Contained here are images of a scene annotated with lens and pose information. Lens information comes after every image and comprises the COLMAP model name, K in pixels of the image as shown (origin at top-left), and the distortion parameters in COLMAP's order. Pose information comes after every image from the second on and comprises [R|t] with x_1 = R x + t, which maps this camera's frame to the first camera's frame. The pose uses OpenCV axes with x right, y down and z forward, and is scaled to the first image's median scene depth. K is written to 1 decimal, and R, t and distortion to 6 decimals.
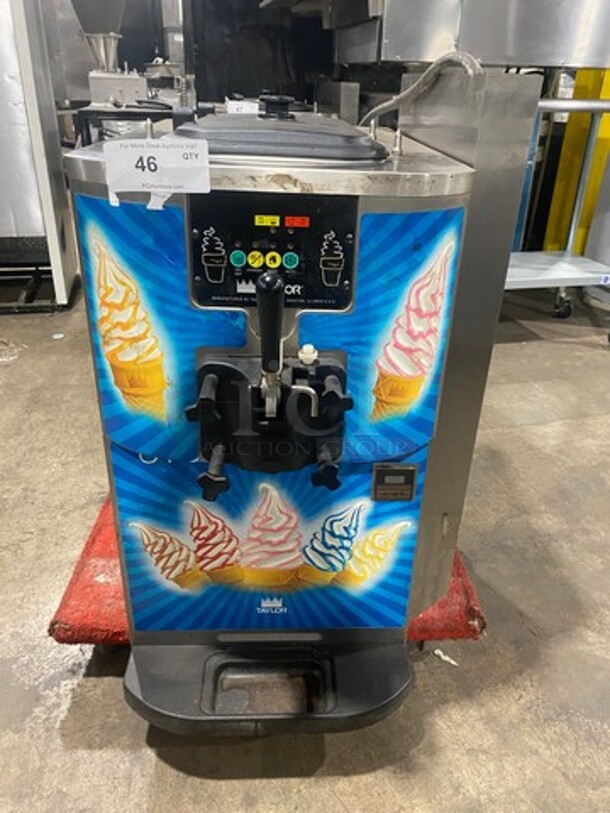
lens RADIAL K [[620.2, 0, 305.0], [0, 620.2, 406.5], [0, 0, 1]] dist [0.001060, -0.003059]
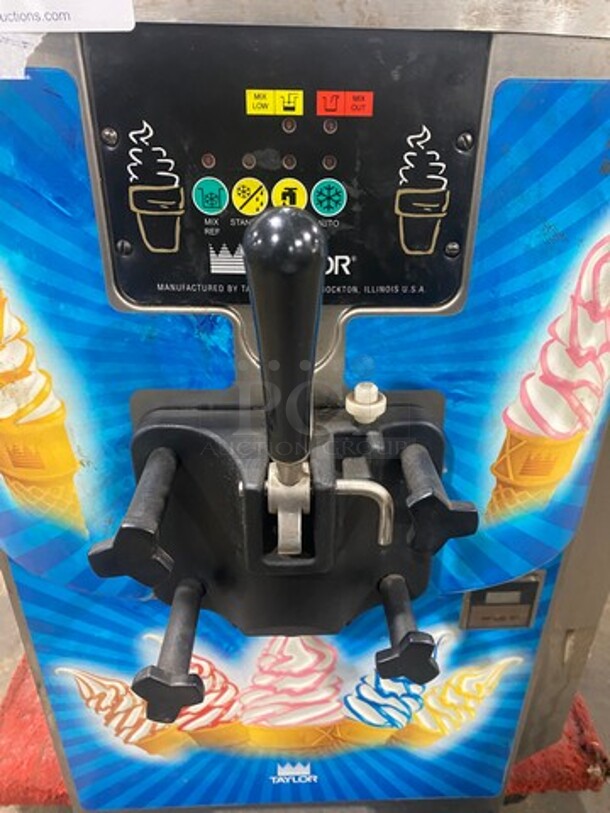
lens RADIAL K [[620.2, 0, 305.0], [0, 620.2, 406.5], [0, 0, 1]] dist [0.001060, -0.003059]
pose [[0.999629, -0.017053, -0.021225, -0.029861], [0.017188, 0.999833, 0.006184, -0.080066], [0.021116, -0.006547, 0.999756, 0.496008]]
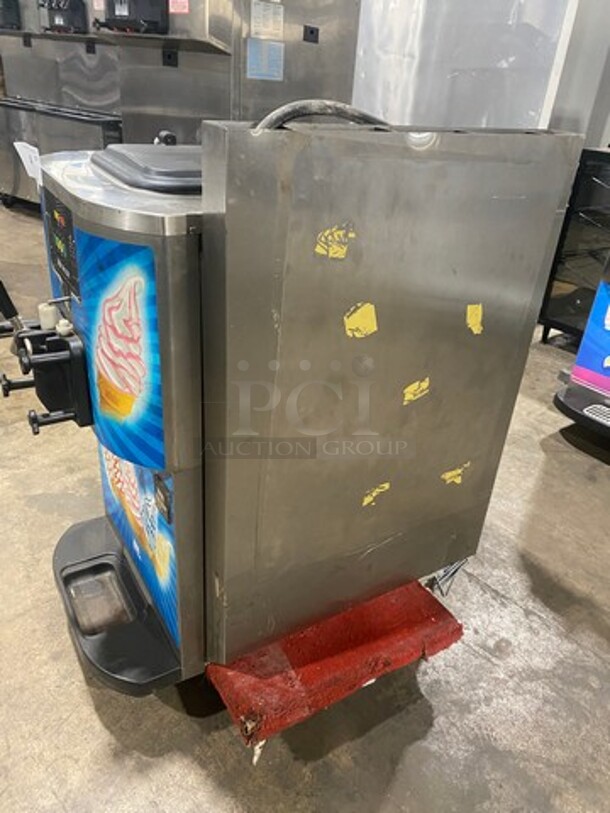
lens RADIAL K [[620.2, 0, 305.0], [0, 620.2, 406.5], [0, 0, 1]] dist [0.001060, -0.003059]
pose [[0.482419, 0.418946, -0.769257, 1.180654], [-0.442767, 0.874382, 0.198529, -0.381778], [0.755797, 0.244828, 0.607314, 0.606464]]
